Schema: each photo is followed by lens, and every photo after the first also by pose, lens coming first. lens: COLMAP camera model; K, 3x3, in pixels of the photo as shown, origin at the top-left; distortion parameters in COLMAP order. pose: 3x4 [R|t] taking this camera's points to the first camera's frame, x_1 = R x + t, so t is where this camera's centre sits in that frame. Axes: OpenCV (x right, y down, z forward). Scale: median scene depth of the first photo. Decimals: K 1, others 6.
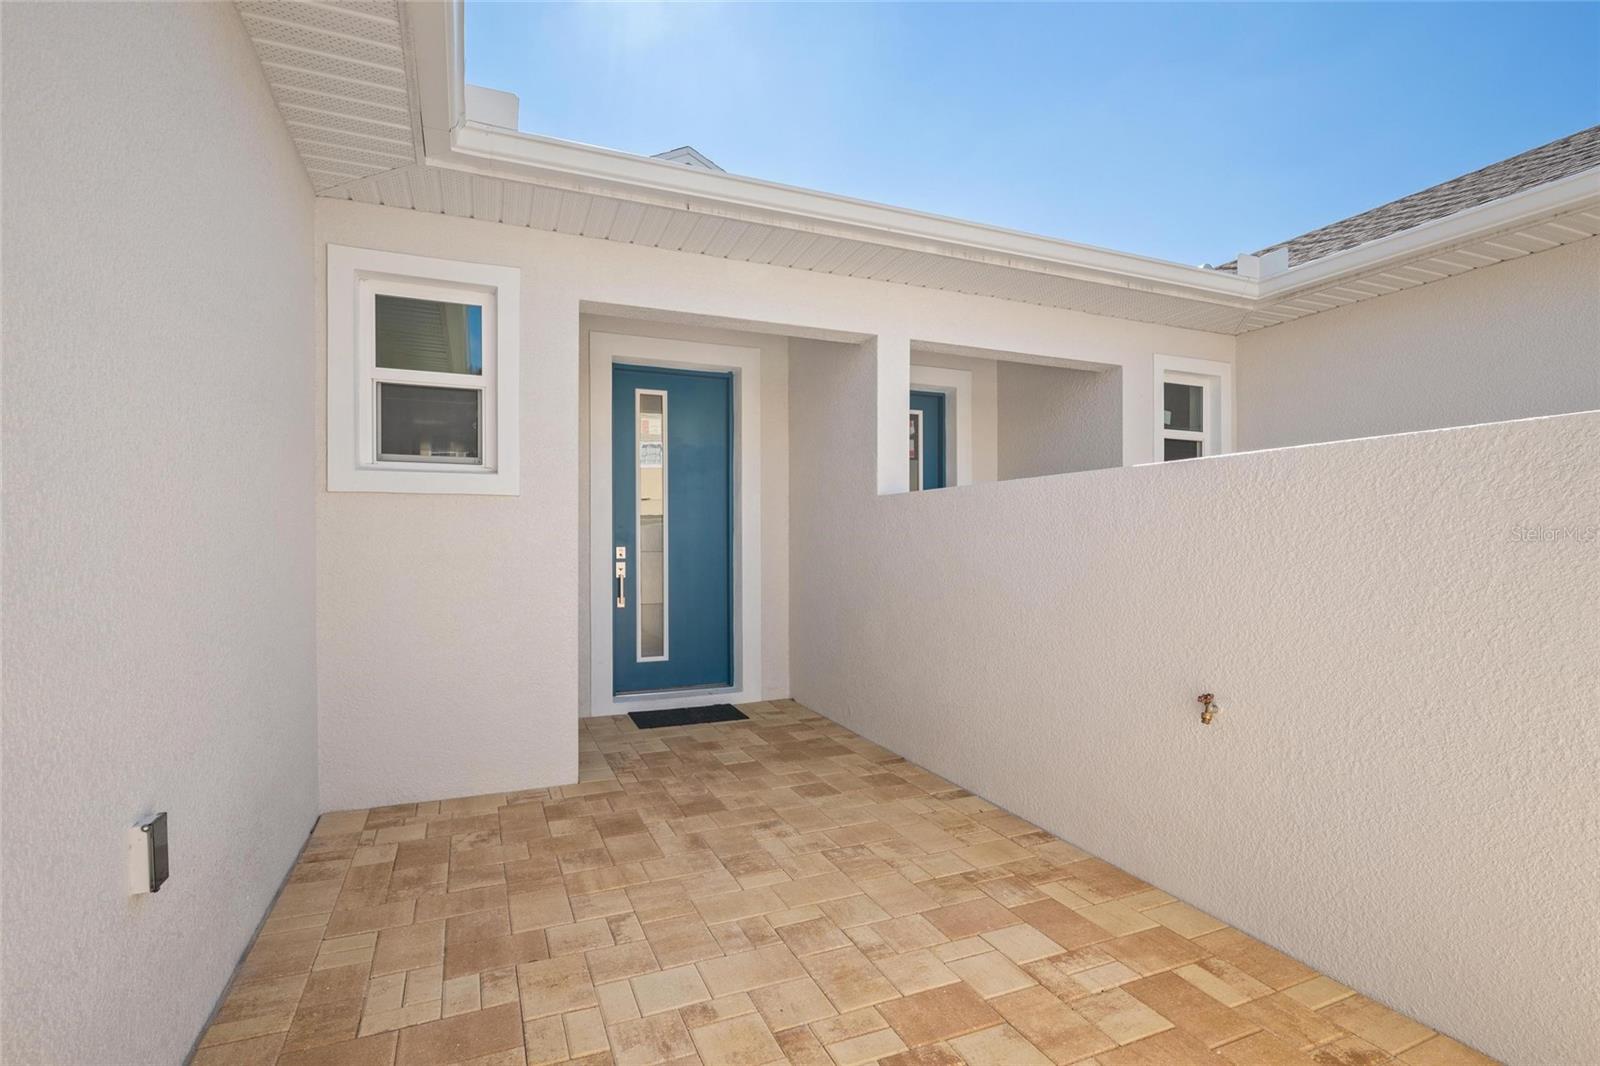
lens RADIAL K [[773.2, 0, 800.0], [0, 773.2, 533.0], [0, 0, 1]] dist [-0.000696, -0.000052]
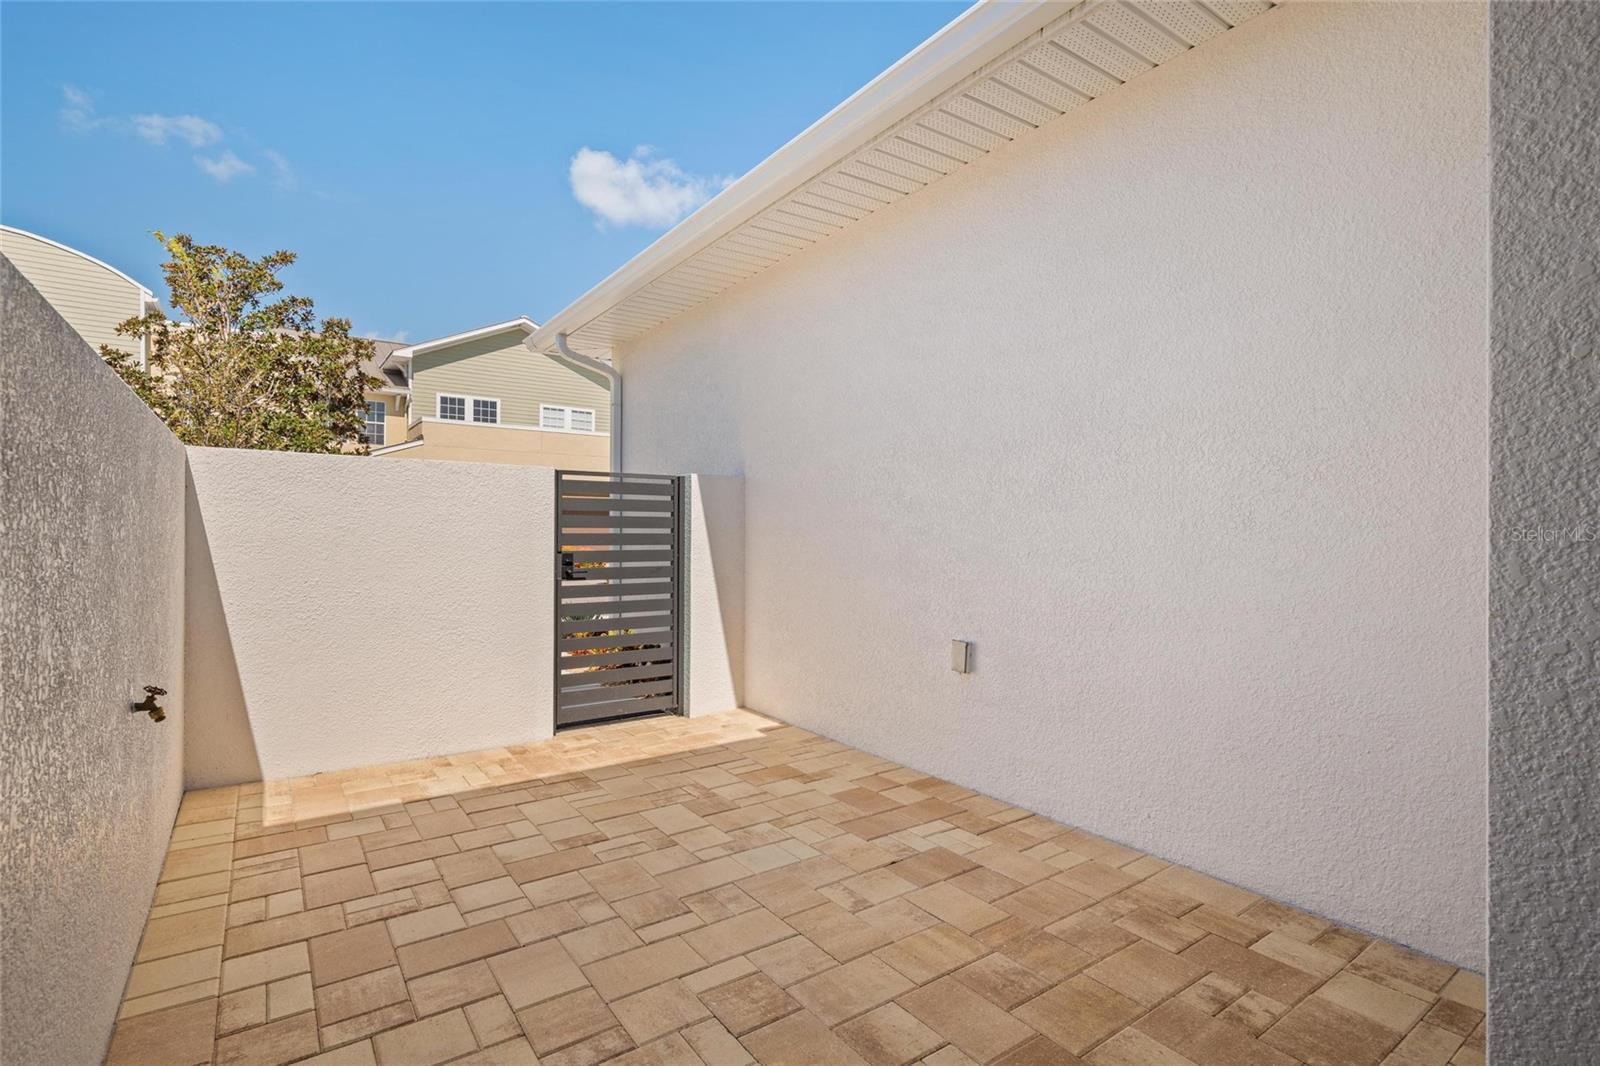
lens RADIAL K [[773.2, 0, 800.0], [0, 773.2, 533.0], [0, 0, 1]] dist [-0.000696, -0.000052]
pose [[-0.978630, -0.000970, -0.205629, 0.028668], [0.001706, 0.999916, -0.012835, 0.050654], [0.205624, -0.012912, -0.978546, 1.678056]]
